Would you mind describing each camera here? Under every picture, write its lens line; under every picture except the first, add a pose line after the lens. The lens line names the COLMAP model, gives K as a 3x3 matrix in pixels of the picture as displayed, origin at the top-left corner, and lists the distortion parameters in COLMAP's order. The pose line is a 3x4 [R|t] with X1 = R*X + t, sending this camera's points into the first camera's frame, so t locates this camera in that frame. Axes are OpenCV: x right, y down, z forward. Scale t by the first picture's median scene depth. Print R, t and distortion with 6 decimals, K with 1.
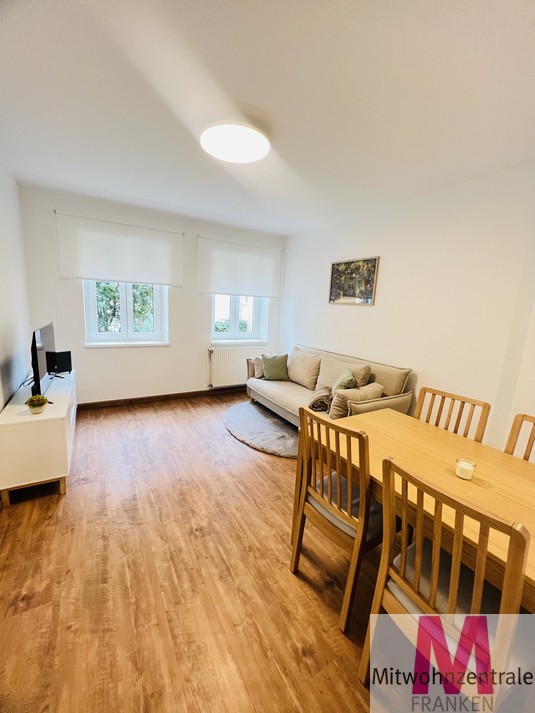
lens RADIAL K [[286.2, 0, 267.5], [0, 286.2, 356.5], [0, 0, 1]] dist [-0.001636, -0.000203]
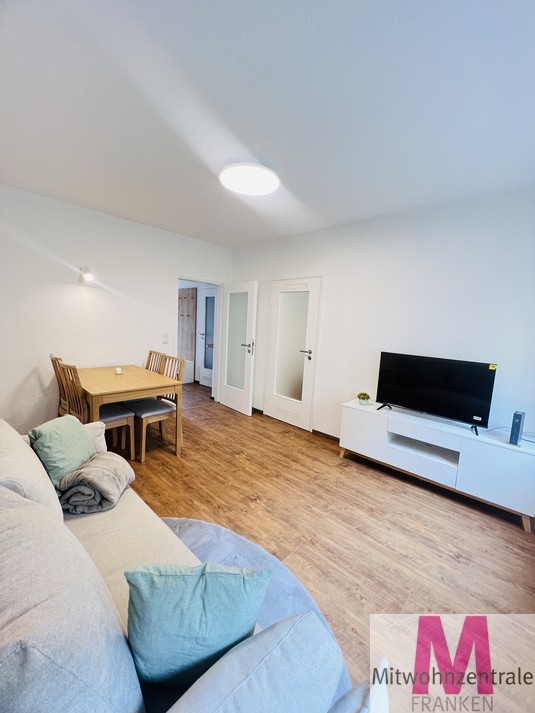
lens RADIAL K [[286.2, 0, 267.5], [0, 286.2, 356.5], [0, 0, 1]] dist [-0.001636, -0.000203]
pose [[-0.958153, -0.070163, -0.277526, 0.061224], [-0.148954, 0.950107, 0.274061, -0.257524], [0.244450, 0.303931, -0.920799, 1.528770]]
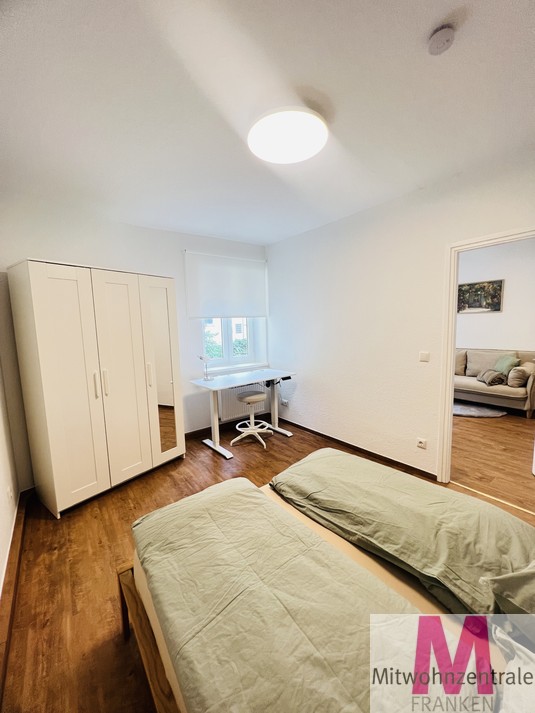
lens RADIAL K [[286.2, 0, 267.5], [0, 286.2, 356.5], [0, 0, 1]] dist [-0.001636, -0.000203]
pose [[0.991129, -0.089035, 0.098676, -1.105181], [0.095465, 0.993471, -0.062472, 0.025225], [-0.092470, 0.071338, 0.993157, -0.359202]]
